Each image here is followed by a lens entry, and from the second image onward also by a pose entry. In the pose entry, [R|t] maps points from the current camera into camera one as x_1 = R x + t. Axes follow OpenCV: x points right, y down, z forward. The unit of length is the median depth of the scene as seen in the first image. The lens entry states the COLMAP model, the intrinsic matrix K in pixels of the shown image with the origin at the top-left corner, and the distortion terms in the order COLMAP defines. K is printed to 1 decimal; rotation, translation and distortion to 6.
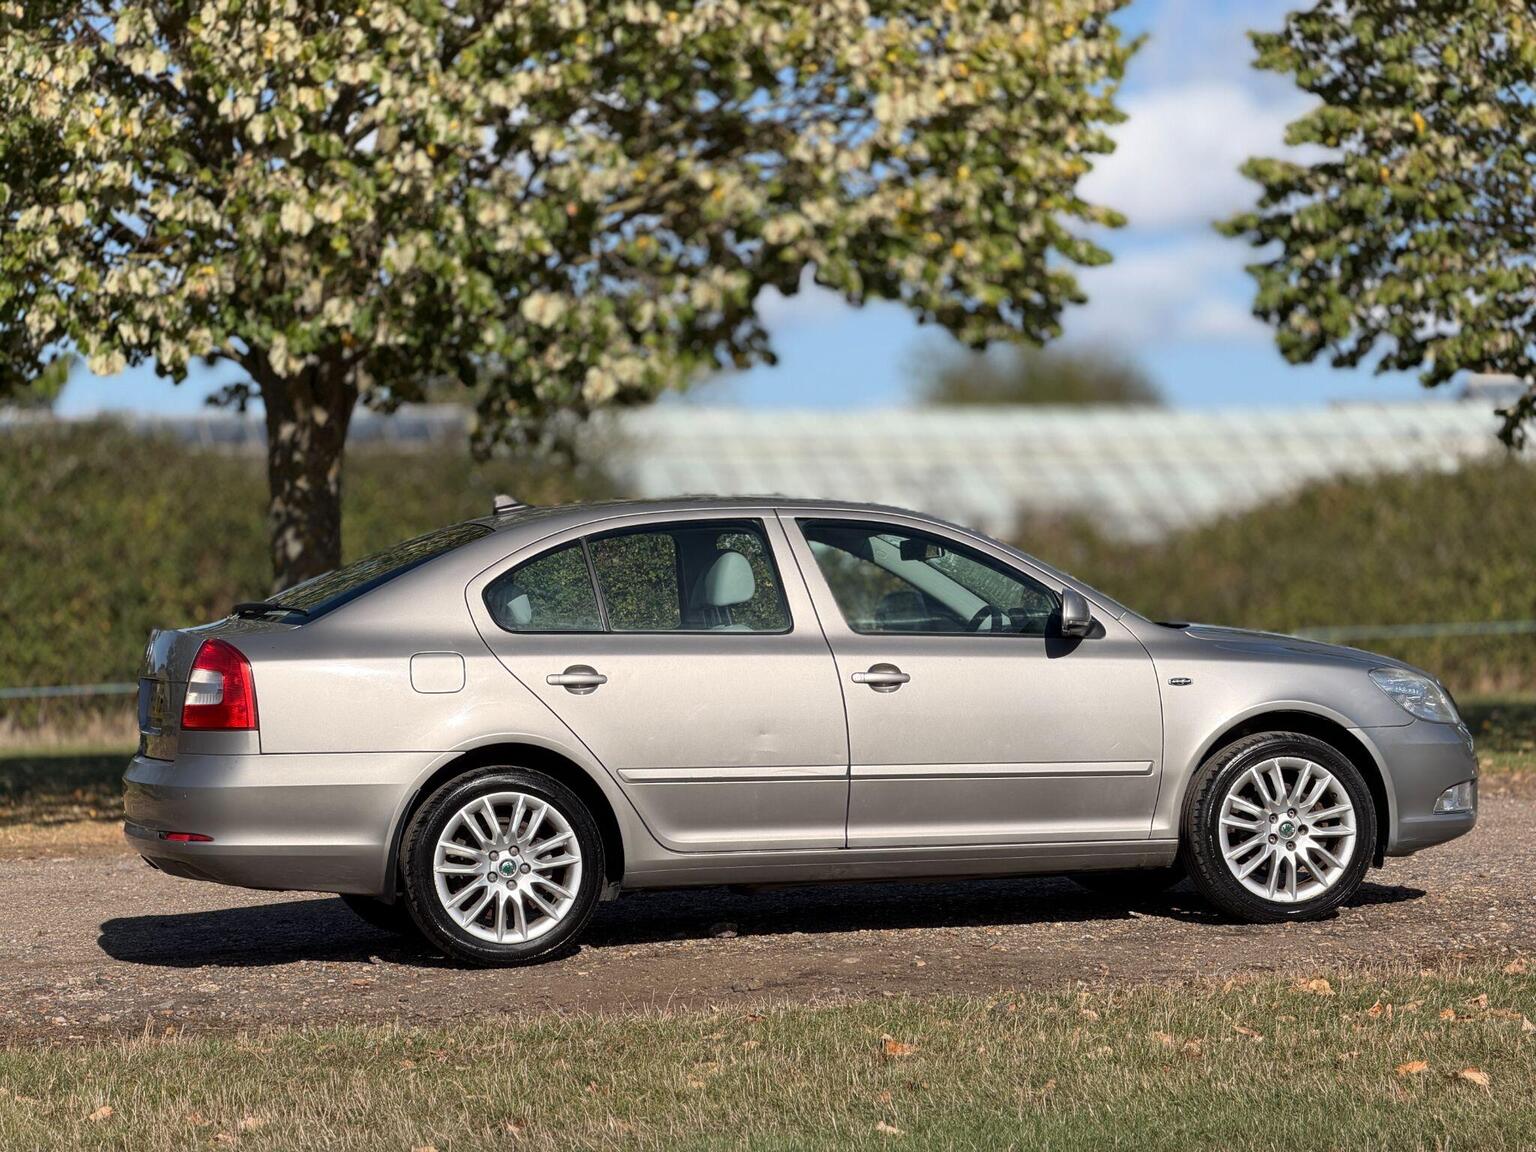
lens RADIAL K [[4627.7, 0, 794.3], [0, 4627.7, 526.4], [0, 0, 1]] dist [0.222139, 0.000000]
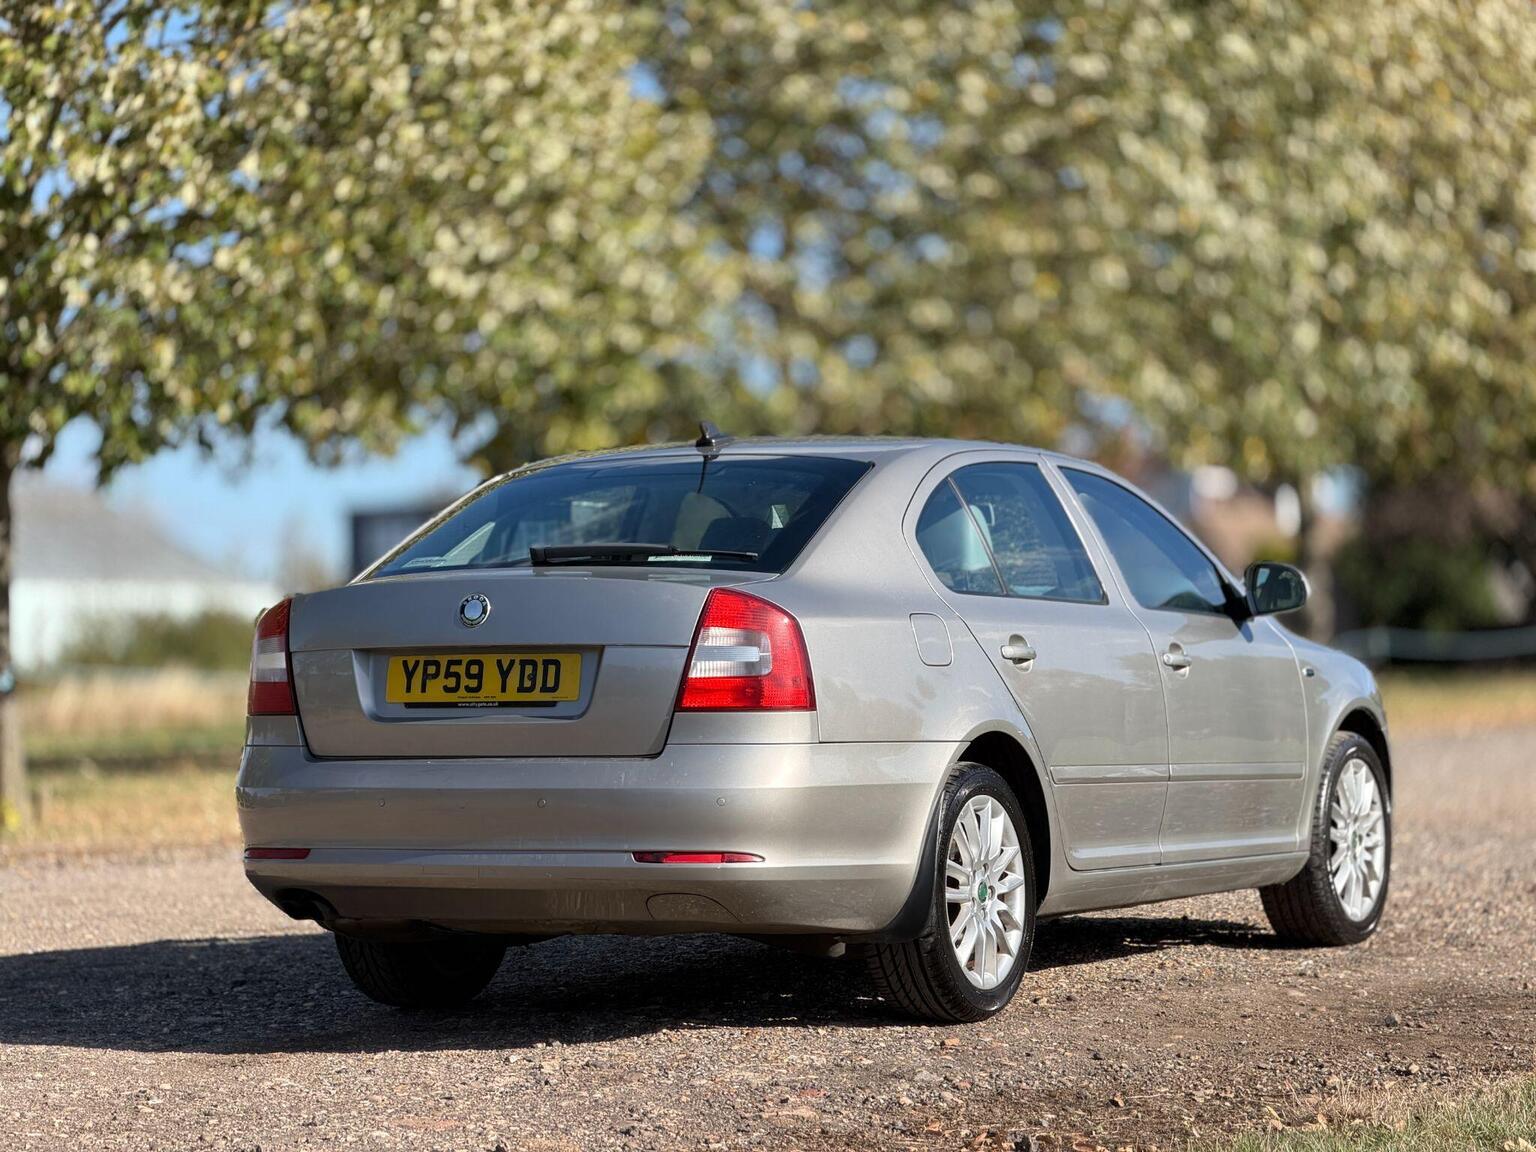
lens RADIAL K [[4608.3, 0, 759.1], [0, 4608.3, 575.9], [0, 0, 1]] dist [0.137866, 0.000000]
pose [[0.677253, 0.029072, 0.735176, -0.643120], [-0.014170, 0.999549, -0.026473, 0.040672], [-0.735614, 0.007511, 0.677360, 0.492082]]
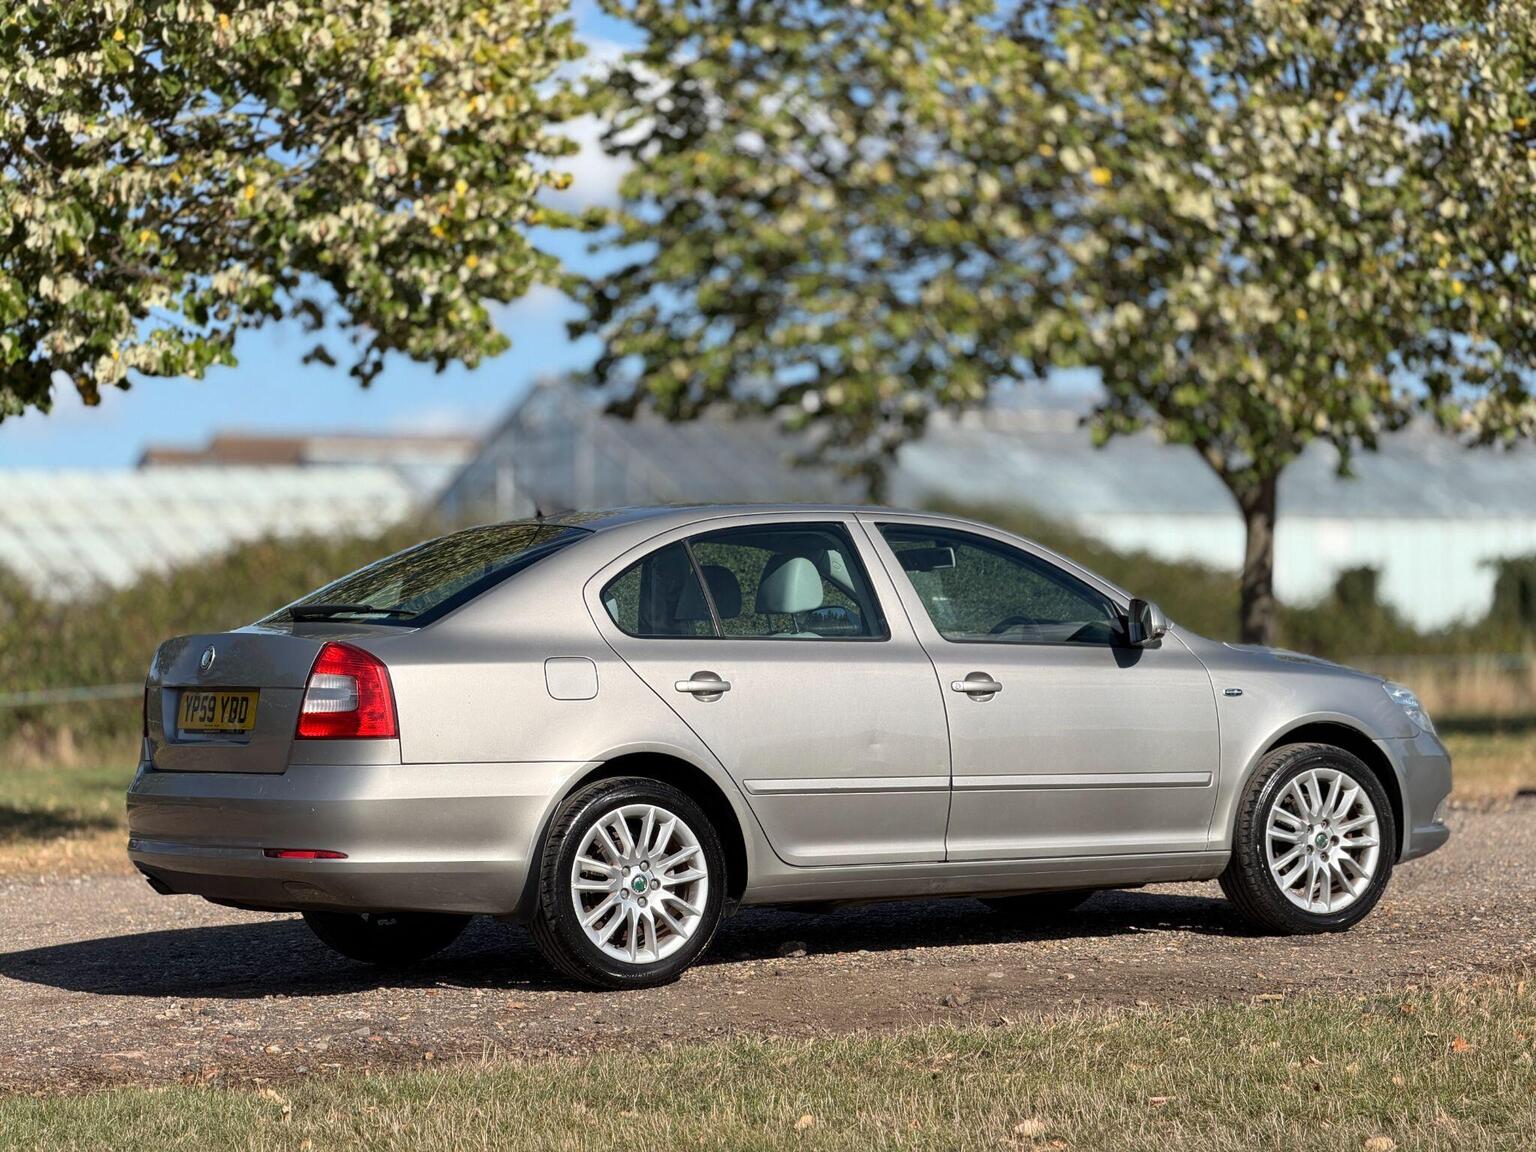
lens RADIAL K [[4608.3, 0, 822.1], [0, 4608.3, 597.6], [0, 0, 1]] dist [0.137866, 0.000000]
pose [[0.952683, 0.007641, 0.303869, -0.306840], [-0.007435, 0.999971, -0.001836, 0.016048], [-0.303874, -0.000510, 0.952712, 0.087203]]
